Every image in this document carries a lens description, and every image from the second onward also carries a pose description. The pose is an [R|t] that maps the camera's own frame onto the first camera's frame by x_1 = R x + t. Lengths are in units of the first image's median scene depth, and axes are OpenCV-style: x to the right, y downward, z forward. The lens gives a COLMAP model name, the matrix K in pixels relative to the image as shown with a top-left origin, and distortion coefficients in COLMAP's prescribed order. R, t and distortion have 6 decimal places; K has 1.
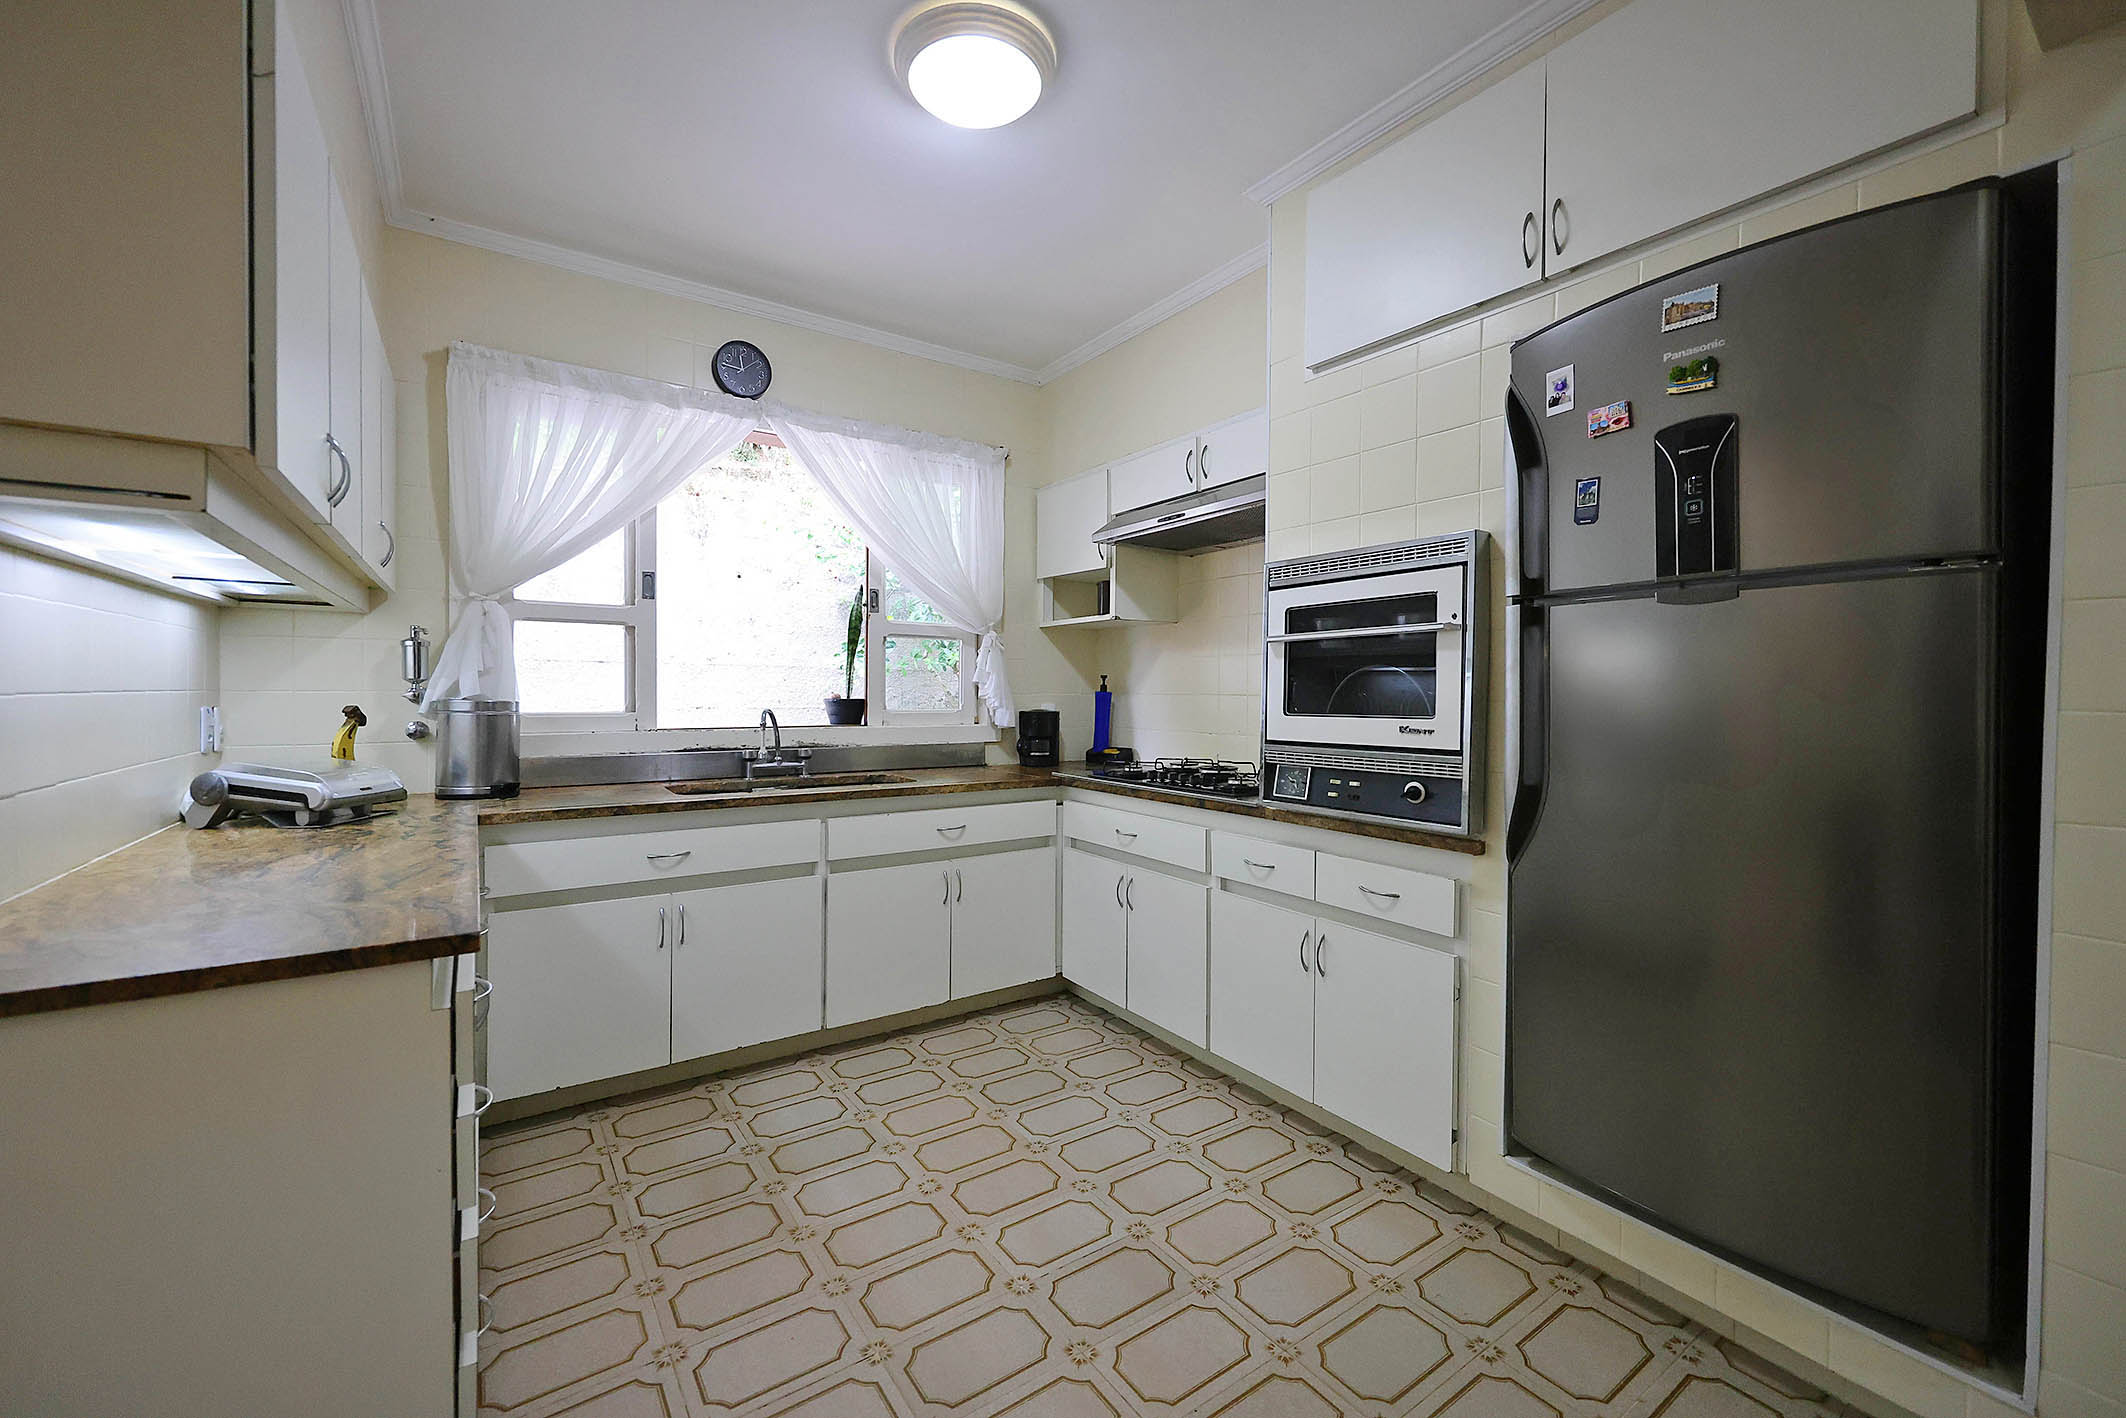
lens RADIAL K [[864.0, 0, 1050.9], [0, 864.0, 700.8], [0, 0, 1]] dist [-0.002032, -0.000337]
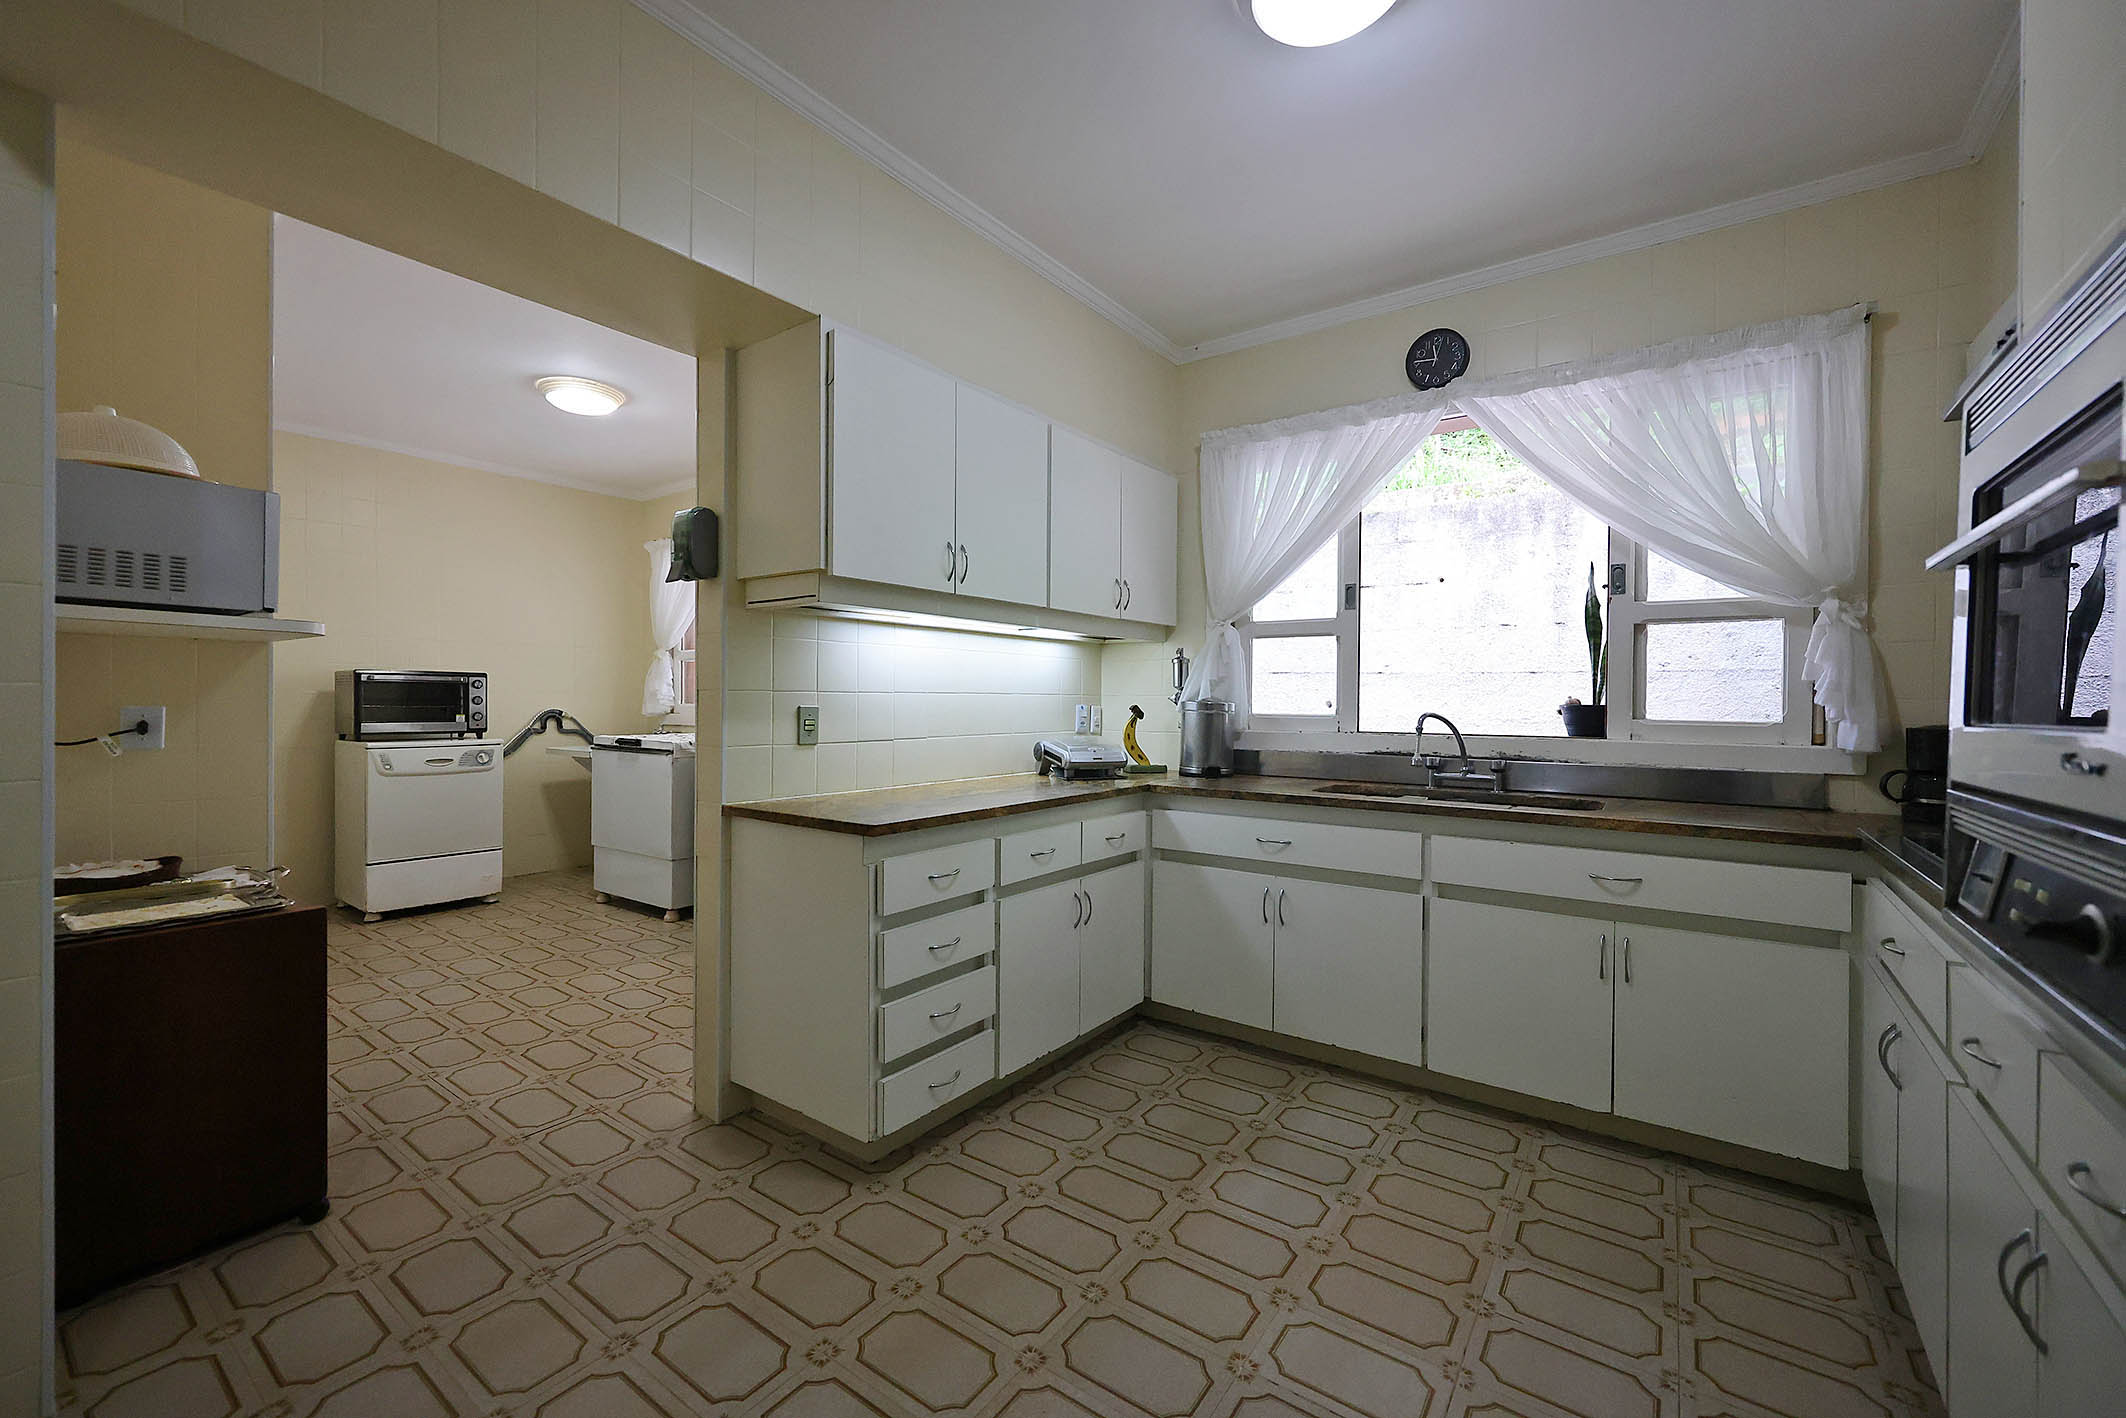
lens RADIAL K [[864.0, 0, 1050.9], [0, 864.0, 700.8], [0, 0, 1]] dist [-0.002032, -0.000337]
pose [[0.317170, 0.001164, -0.948368, 0.462609], [-0.013580, 0.999902, -0.003315, 0.004498], [0.948271, 0.013931, 0.317155, 0.332900]]
